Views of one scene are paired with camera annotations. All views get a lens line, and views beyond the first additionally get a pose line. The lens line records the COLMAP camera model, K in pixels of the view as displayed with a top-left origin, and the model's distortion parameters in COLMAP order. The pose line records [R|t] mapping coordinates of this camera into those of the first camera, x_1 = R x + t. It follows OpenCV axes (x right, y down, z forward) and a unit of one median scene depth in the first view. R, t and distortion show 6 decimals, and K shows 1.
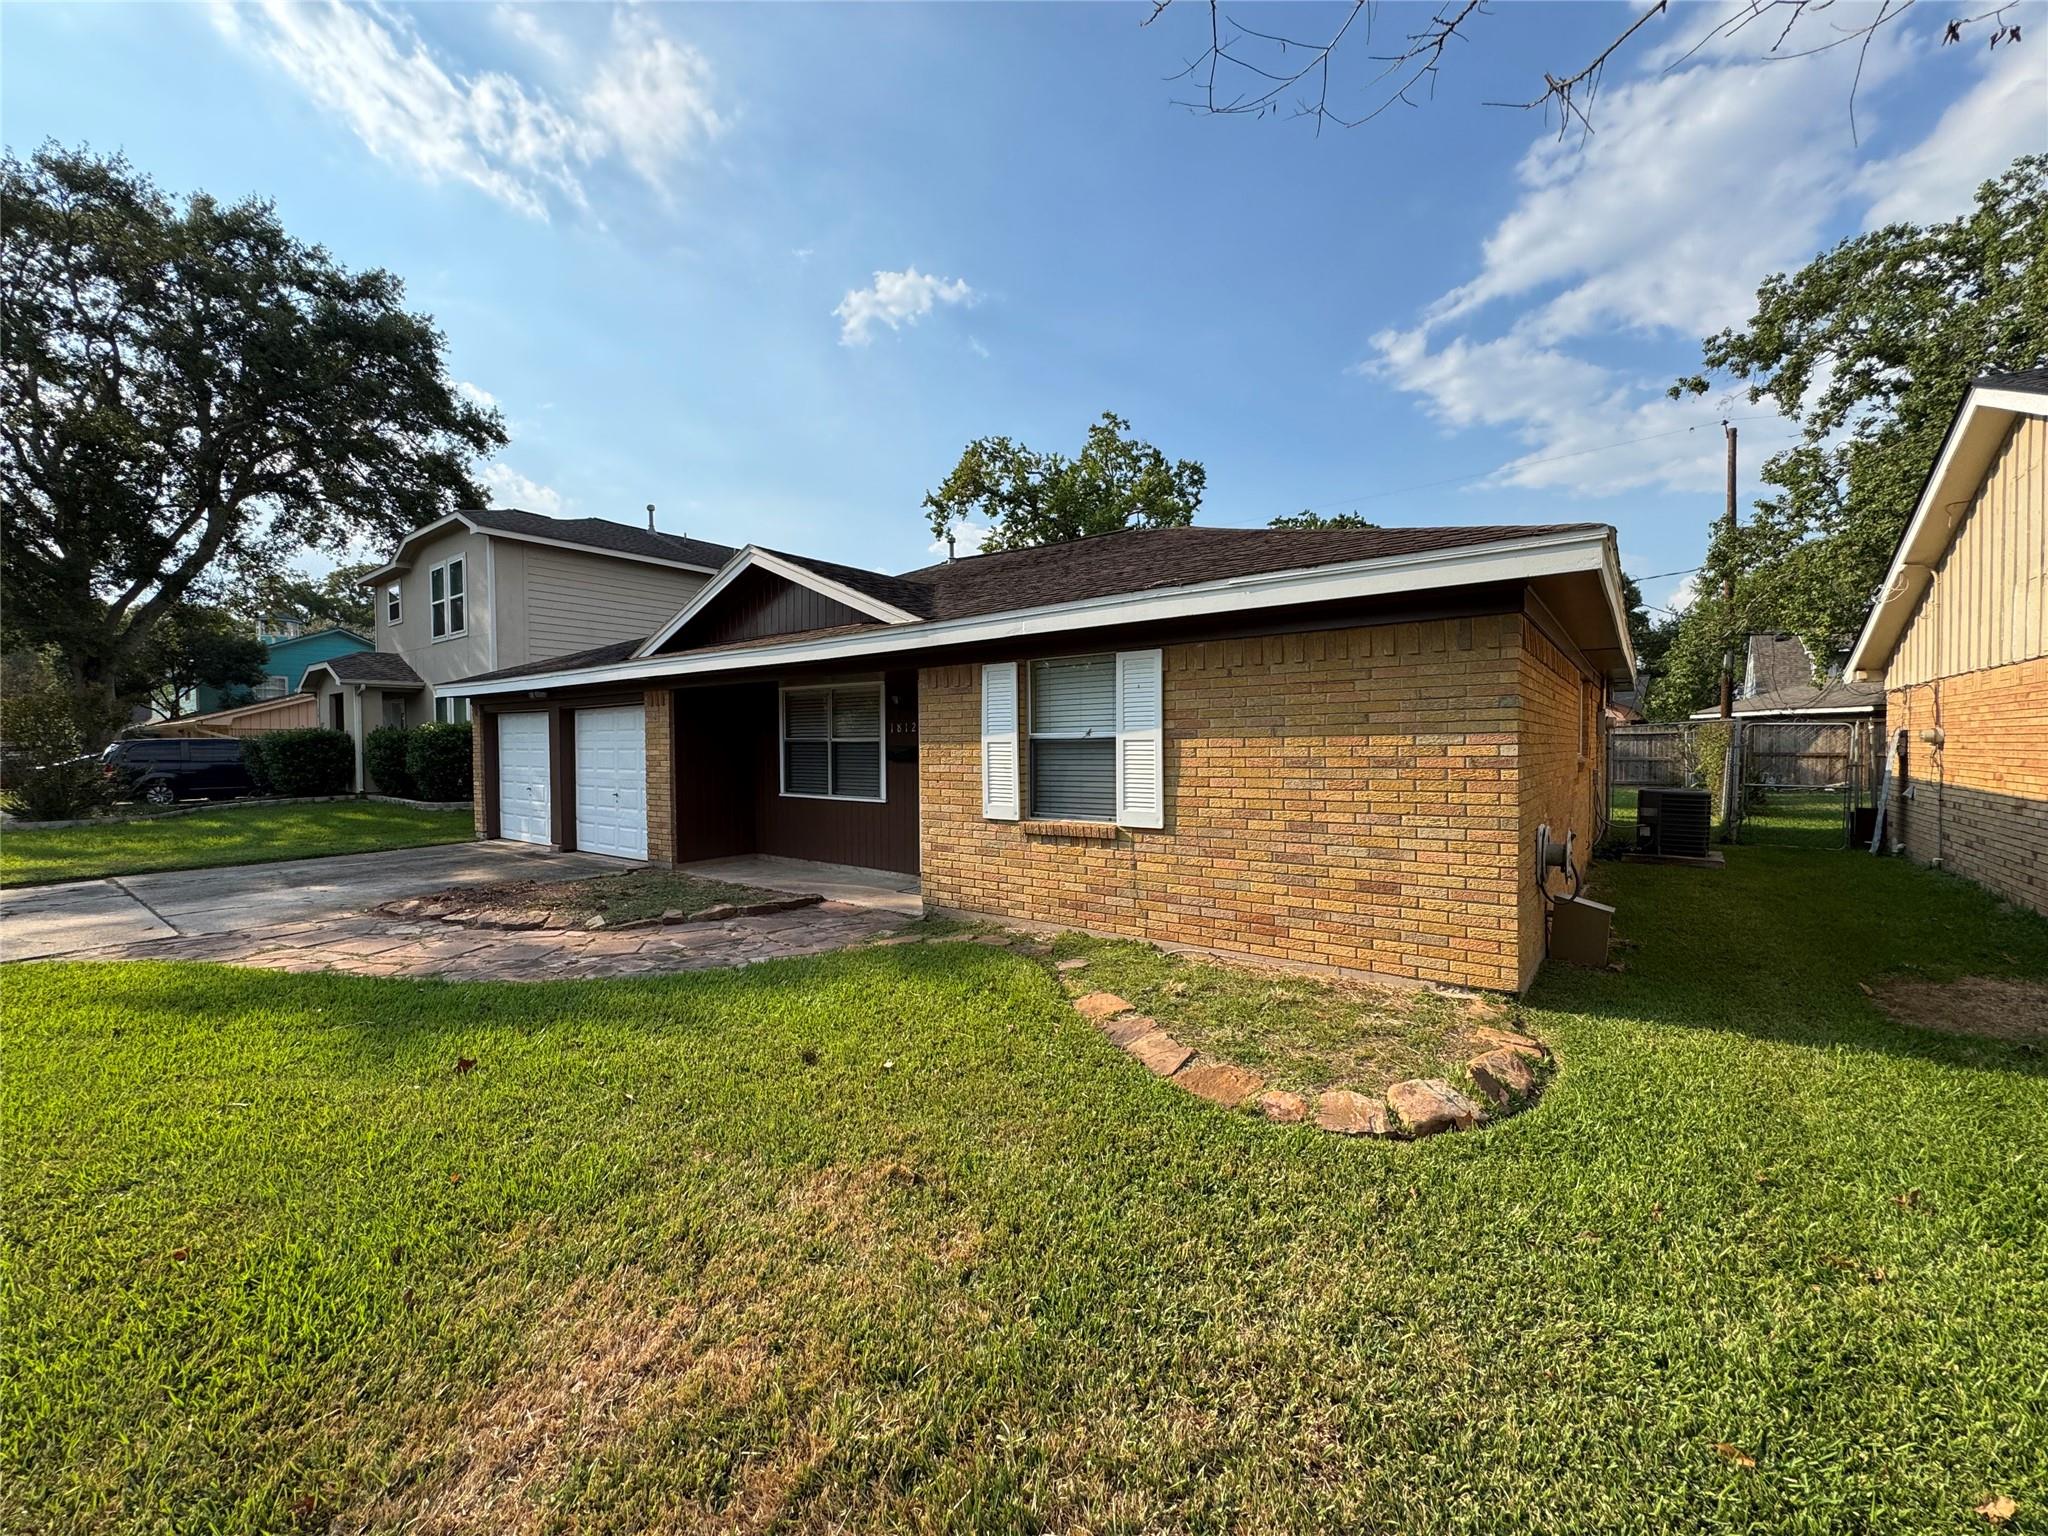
lens RADIAL K [[820.8, 0, 1007.4], [0, 820.8, 773.4], [0, 0, 1]] dist [-0.001647, 0.000284]
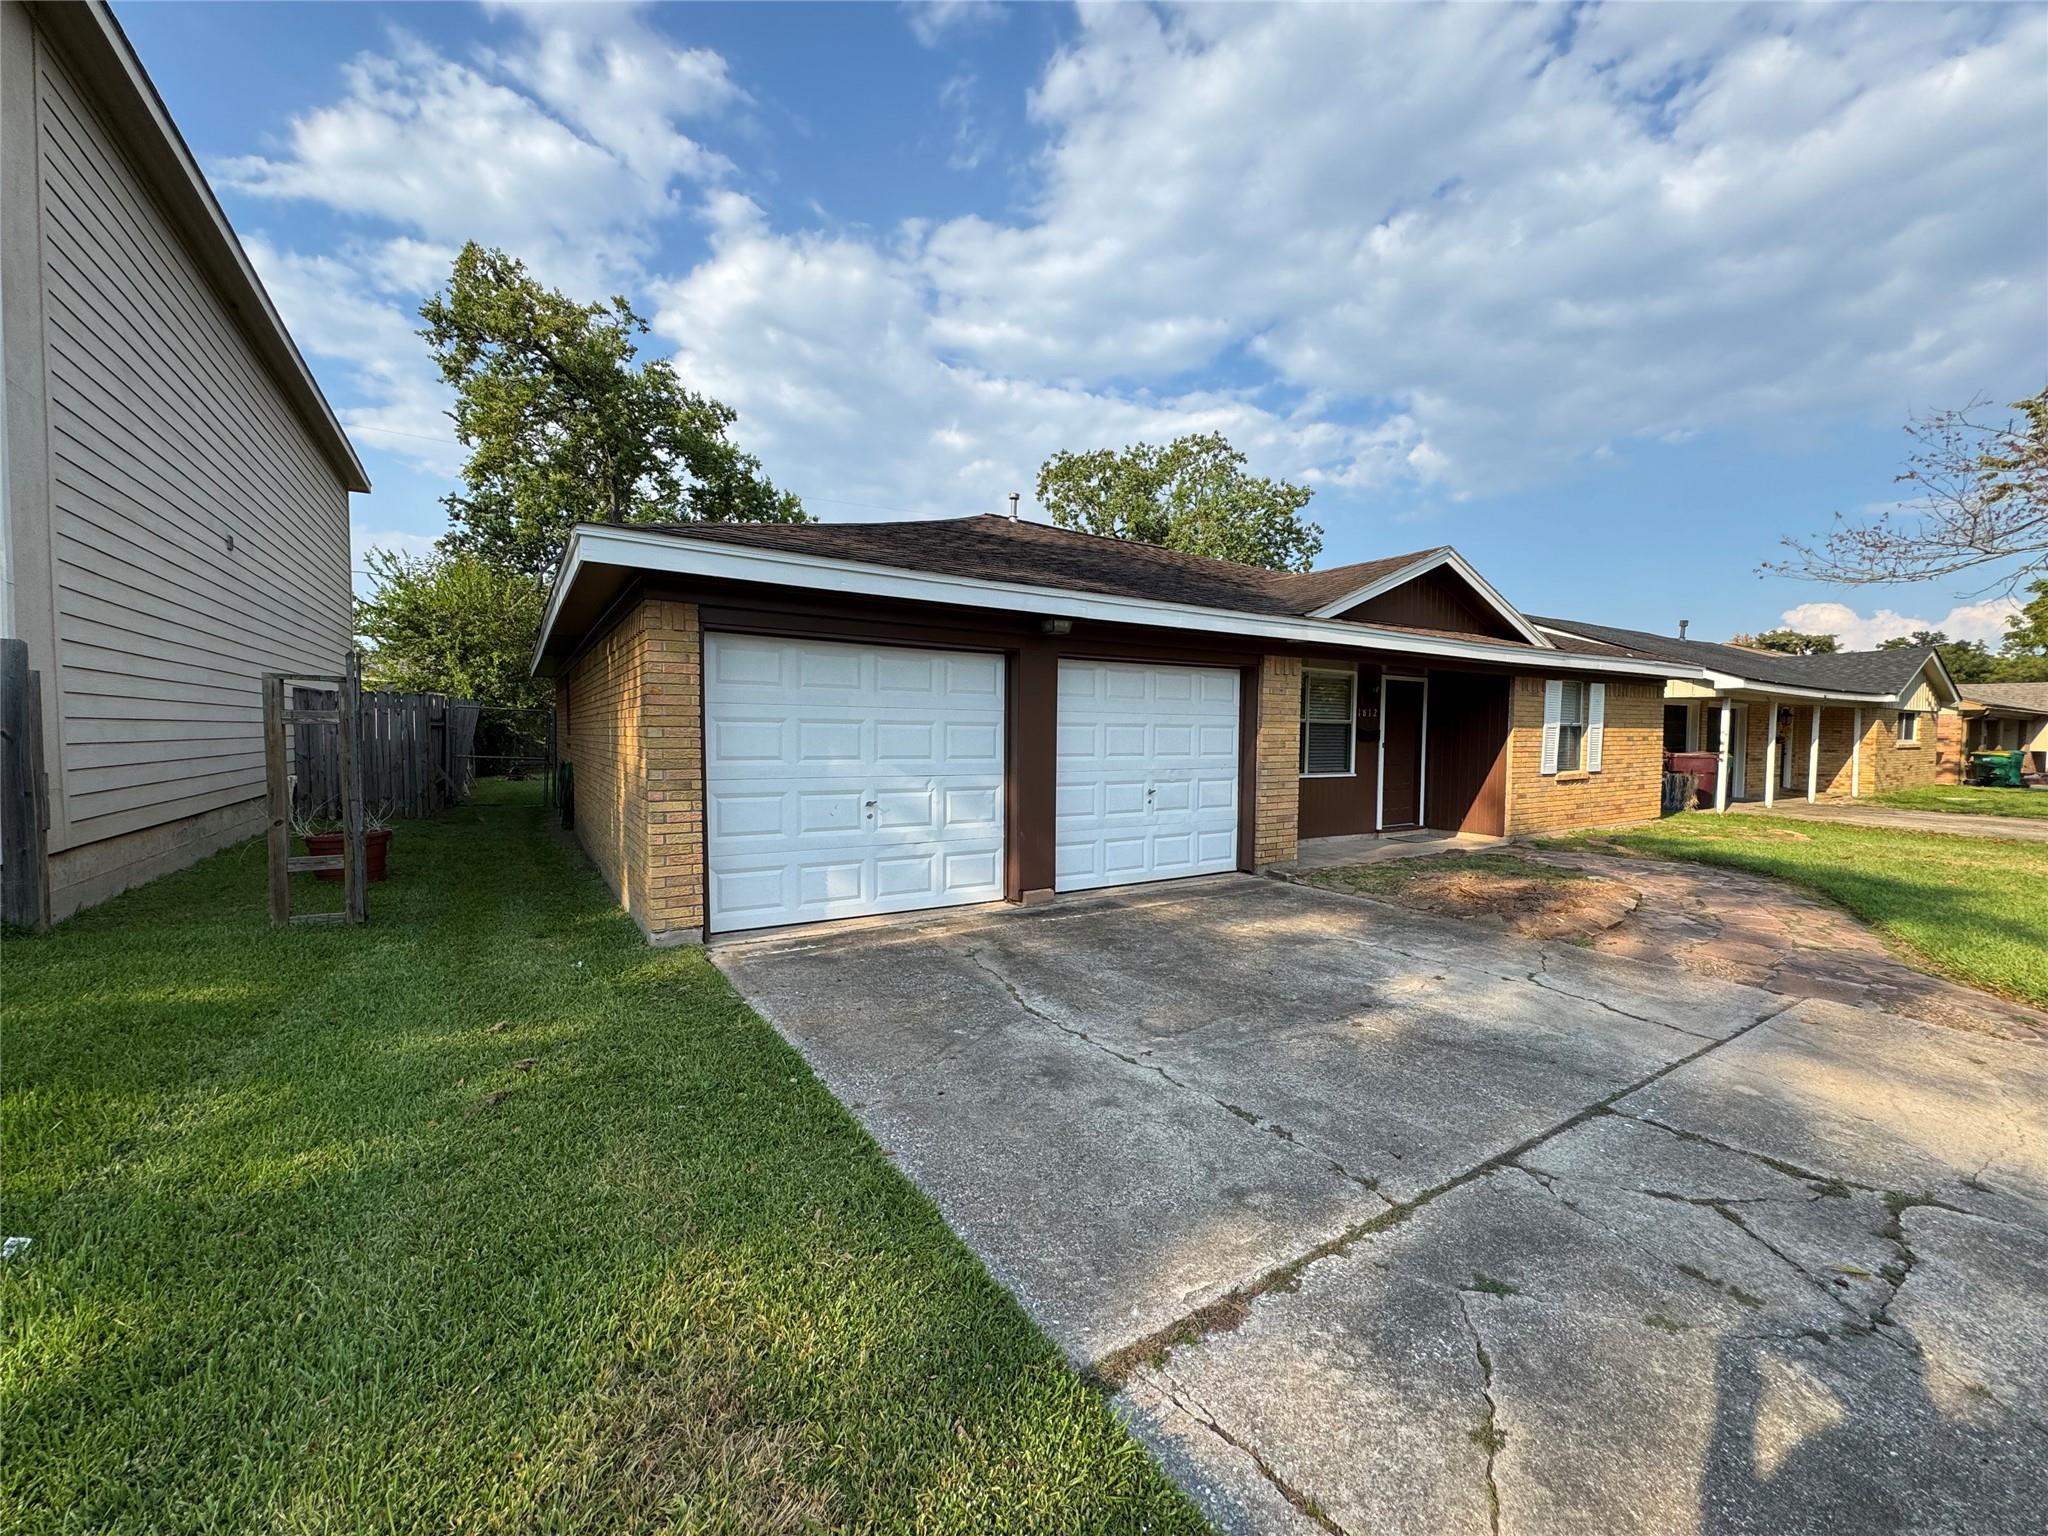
lens RADIAL K [[820.8, 0, 1038.2], [0, 820.8, 796.5], [0, 0, 1]] dist [-0.001647, 0.000284]
pose [[0.319351, -0.068686, 0.945144, -1.094982], [0.022237, 0.997638, 0.064987, -0.017145], [-0.947376, 0.000263, 0.320124, 0.819836]]
